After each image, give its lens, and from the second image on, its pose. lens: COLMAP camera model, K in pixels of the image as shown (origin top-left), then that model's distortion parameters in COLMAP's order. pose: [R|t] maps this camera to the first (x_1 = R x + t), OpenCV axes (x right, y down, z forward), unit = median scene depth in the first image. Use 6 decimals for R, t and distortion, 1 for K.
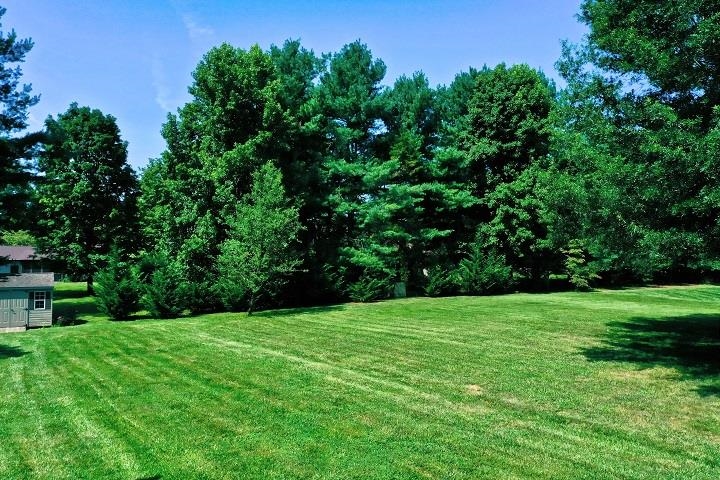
lens RADIAL K [[586.8, 0, 360.0], [0, 586.8, 240.0], [0, 0, 1]] dist [0.030575, -0.001892]
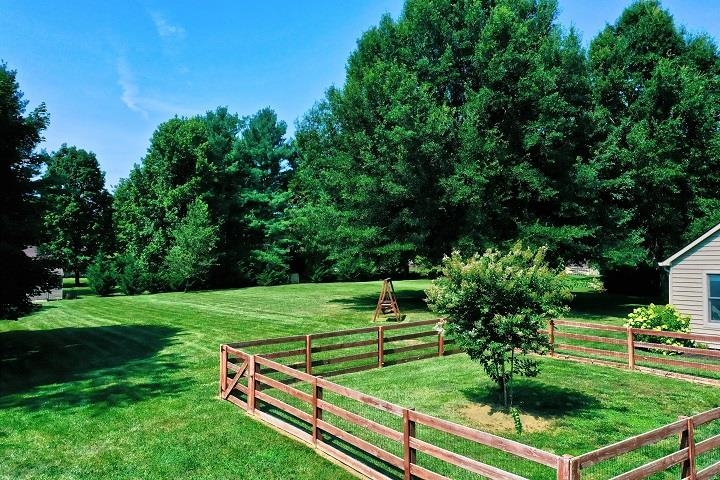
lens RADIAL K [[586.8, 0, 360.0], [0, 586.8, 240.0], [0, 0, 1]] dist [0.030575, -0.001892]
pose [[0.999022, -0.004819, 0.043961, 0.174881], [0.004829, 0.999988, -0.000141, -0.011571], [-0.043960, 0.000353, 0.999033, -0.507403]]
